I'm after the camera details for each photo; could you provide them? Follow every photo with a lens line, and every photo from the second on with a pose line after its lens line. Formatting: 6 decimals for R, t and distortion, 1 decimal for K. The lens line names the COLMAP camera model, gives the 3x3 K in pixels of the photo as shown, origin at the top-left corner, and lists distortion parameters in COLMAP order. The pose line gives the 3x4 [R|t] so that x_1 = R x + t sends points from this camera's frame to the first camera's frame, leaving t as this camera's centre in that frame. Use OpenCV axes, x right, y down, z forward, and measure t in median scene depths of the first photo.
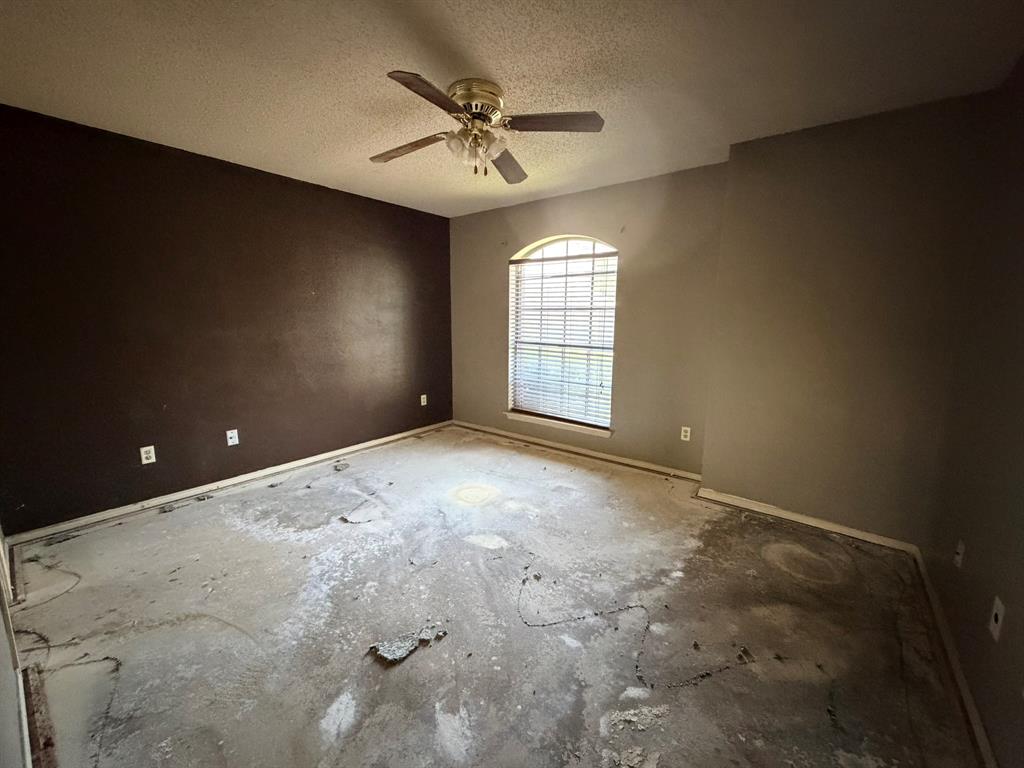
lens RADIAL K [[409.7, 0, 510.2], [0, 409.7, 382.8], [0, 0, 1]] dist [0.001020, 0.000419]
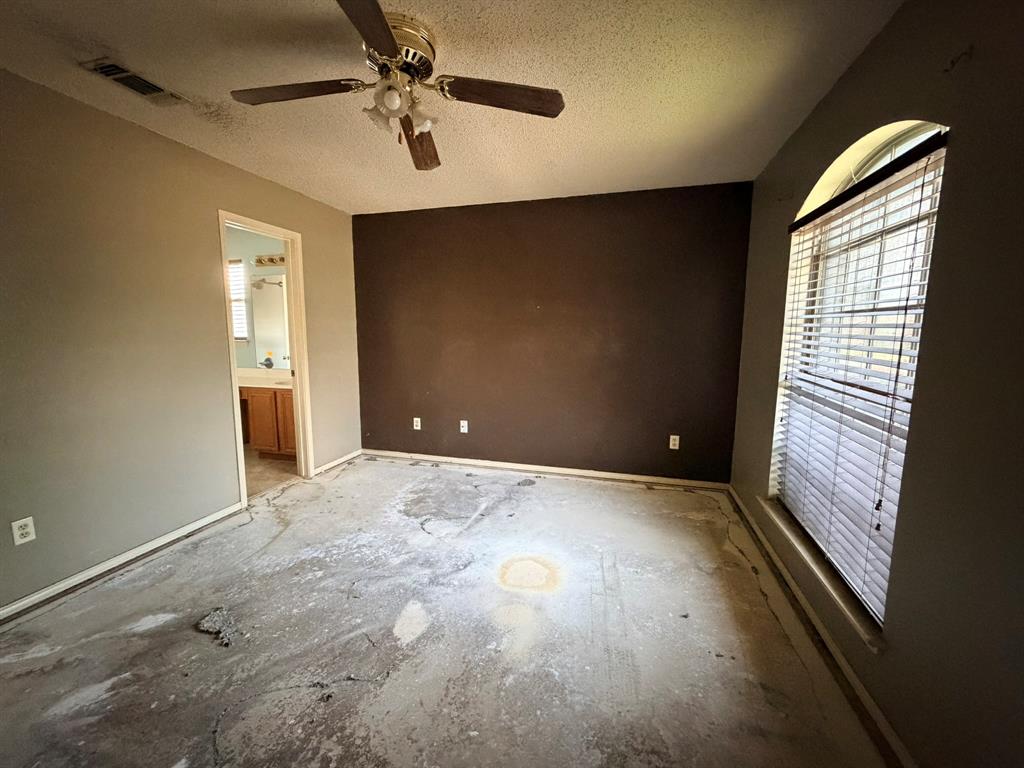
lens RADIAL K [[409.7, 0, 510.2], [0, 409.7, 382.8], [0, 0, 1]] dist [0.001020, 0.000419]
pose [[0.380861, 0.116080, -0.917317, 0.556750], [-0.149909, 0.986715, 0.062621, -0.107333], [0.912399, 0.113664, 0.393203, 0.686747]]
